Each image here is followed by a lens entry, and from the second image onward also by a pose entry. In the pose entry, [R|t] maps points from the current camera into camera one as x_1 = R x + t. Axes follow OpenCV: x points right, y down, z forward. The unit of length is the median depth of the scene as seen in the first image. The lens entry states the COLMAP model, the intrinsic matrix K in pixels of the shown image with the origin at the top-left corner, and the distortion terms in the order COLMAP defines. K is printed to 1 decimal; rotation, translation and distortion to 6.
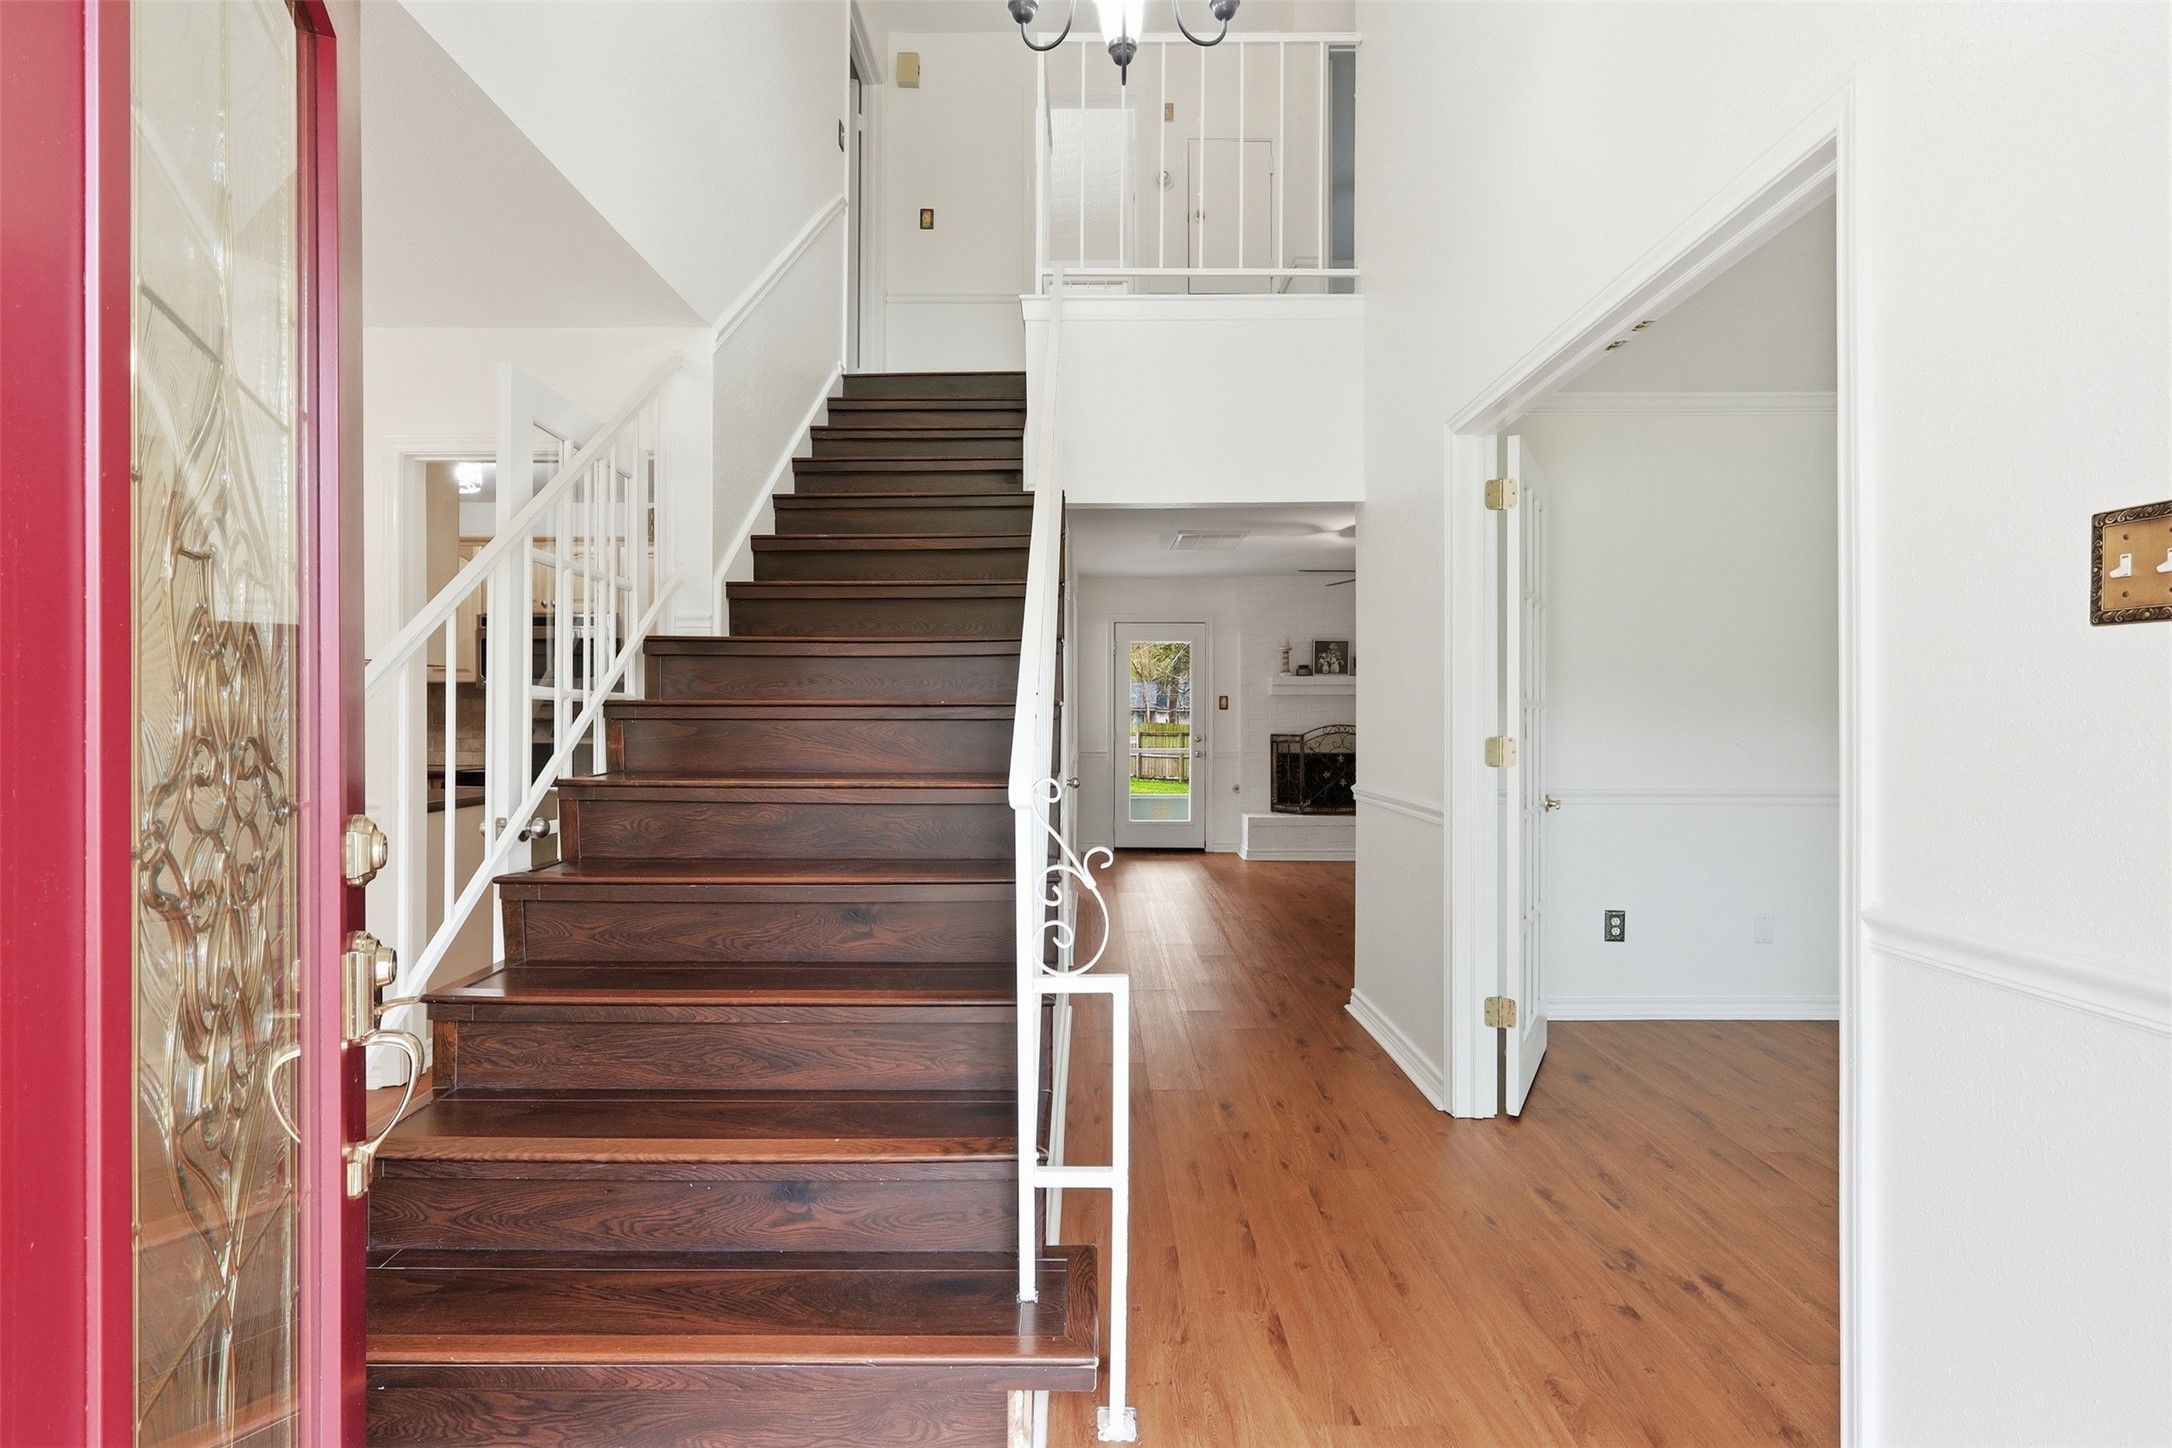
lens RADIAL K [[1030.6, 0, 1084.6], [0, 1030.6, 726.8], [0, 0, 1]] dist [-0.000443, -0.002621]
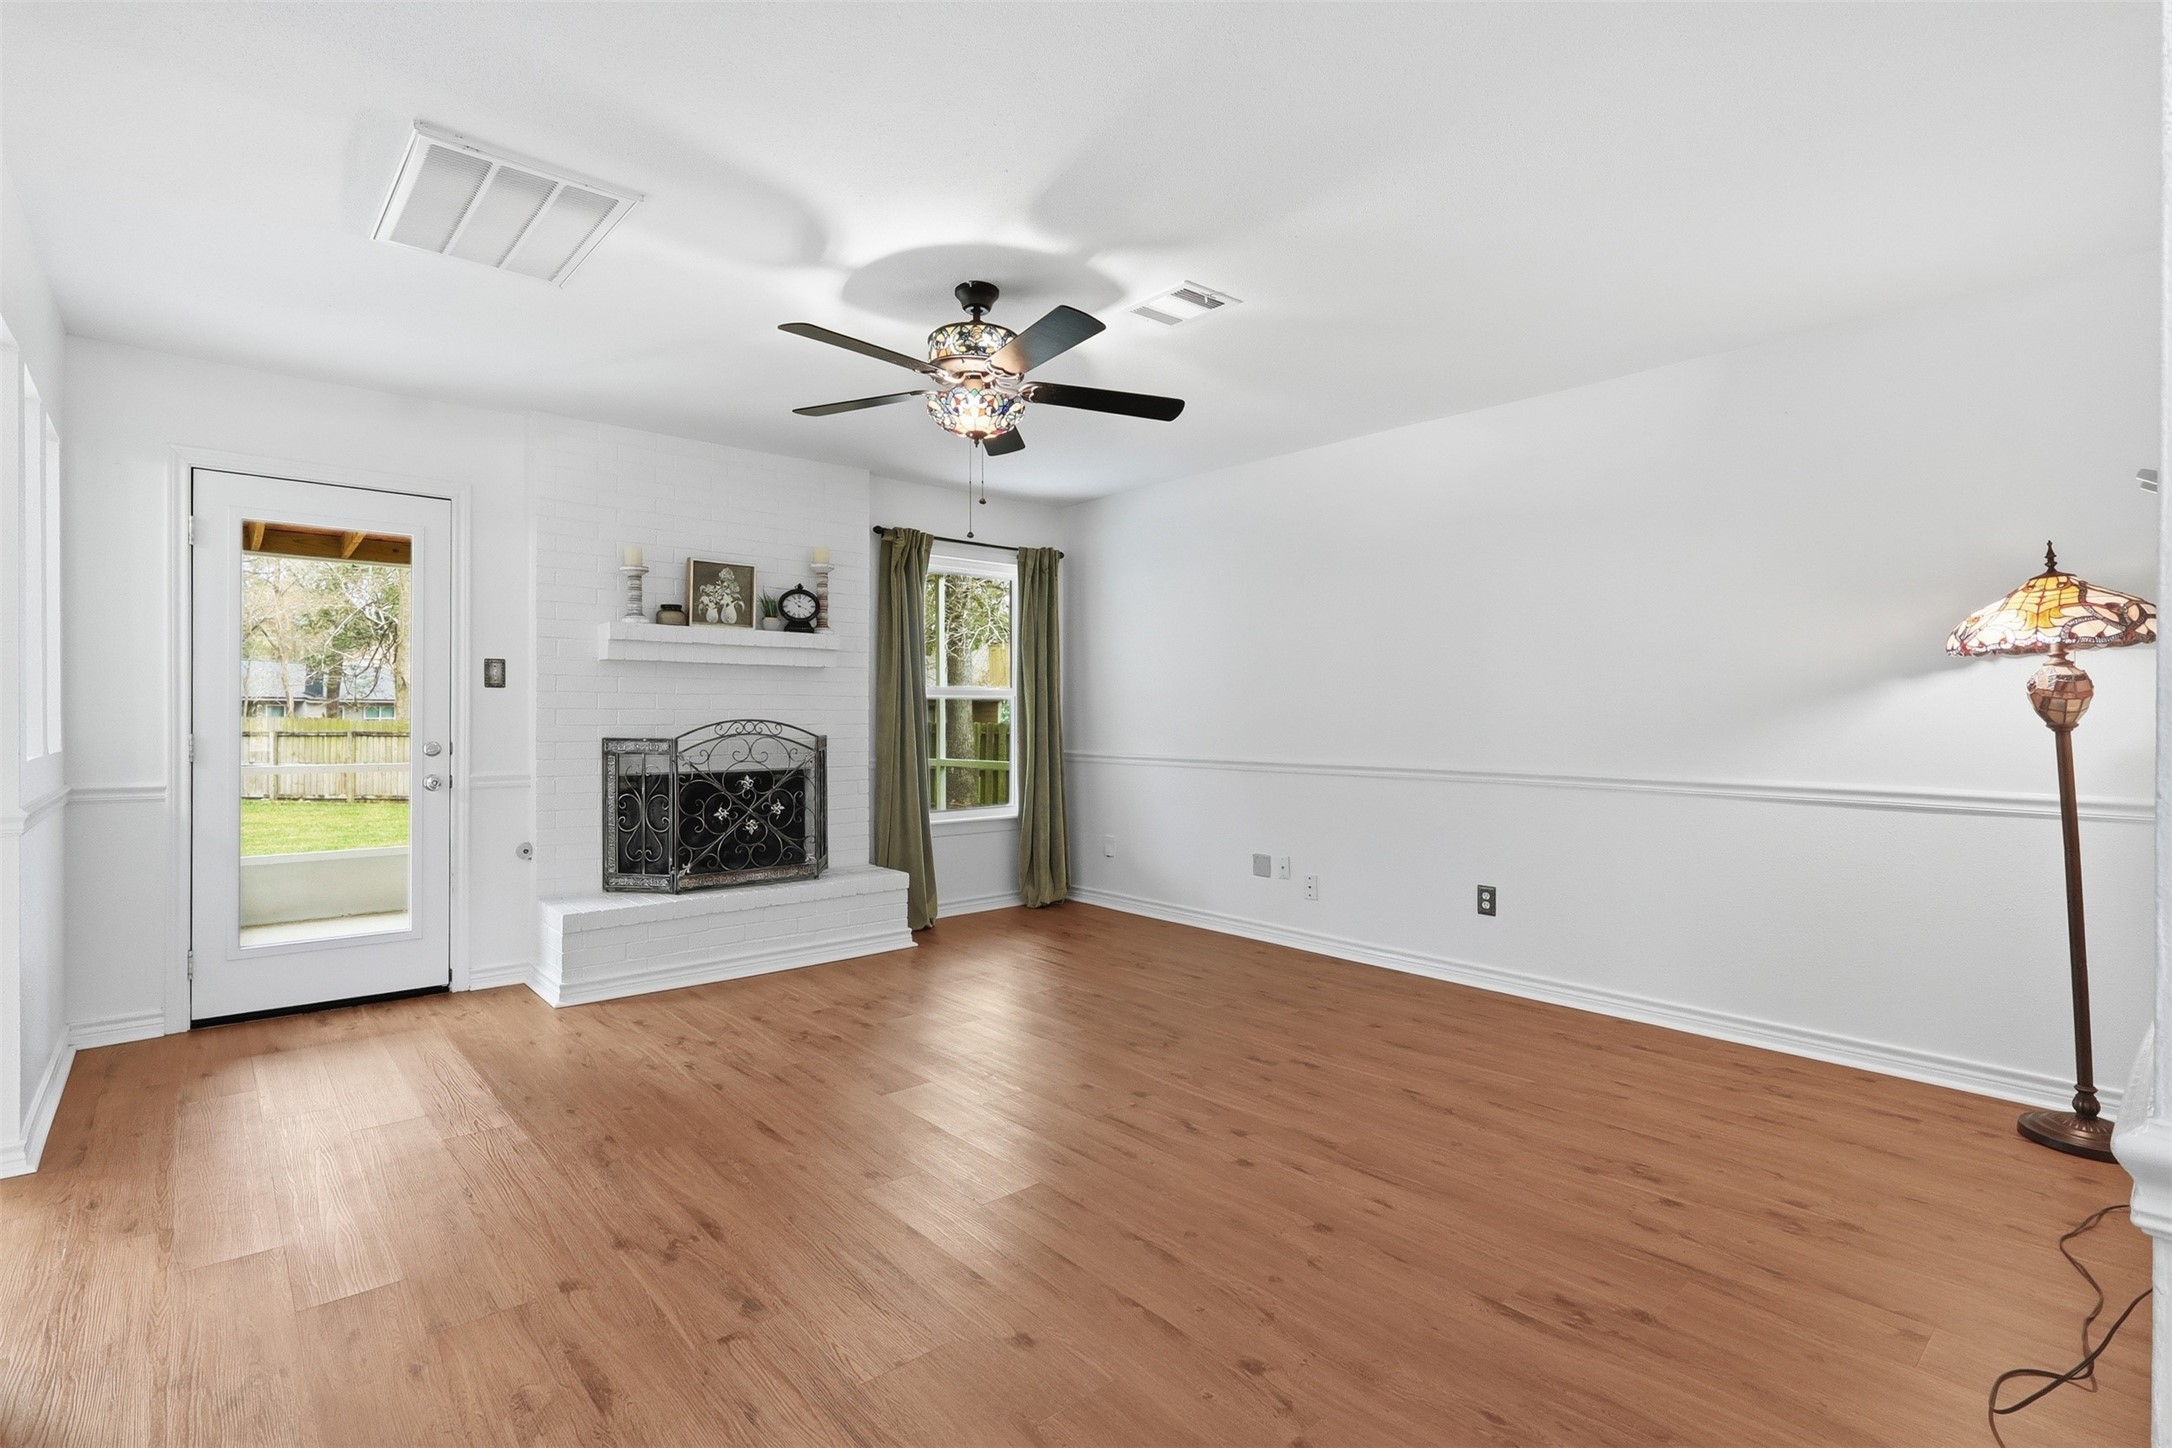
lens RADIAL K [[1021.9, 0, 1070.4], [0, 1021.9, 717.3], [0, 0, 1]] dist [0.002000, 0.001699]
pose [[0.756455, 0.000703, 0.654046, 0.027249], [0.002773, 0.999987, -0.004282, -0.000092], [-0.654040, 0.005053, 0.756443, 0.472679]]
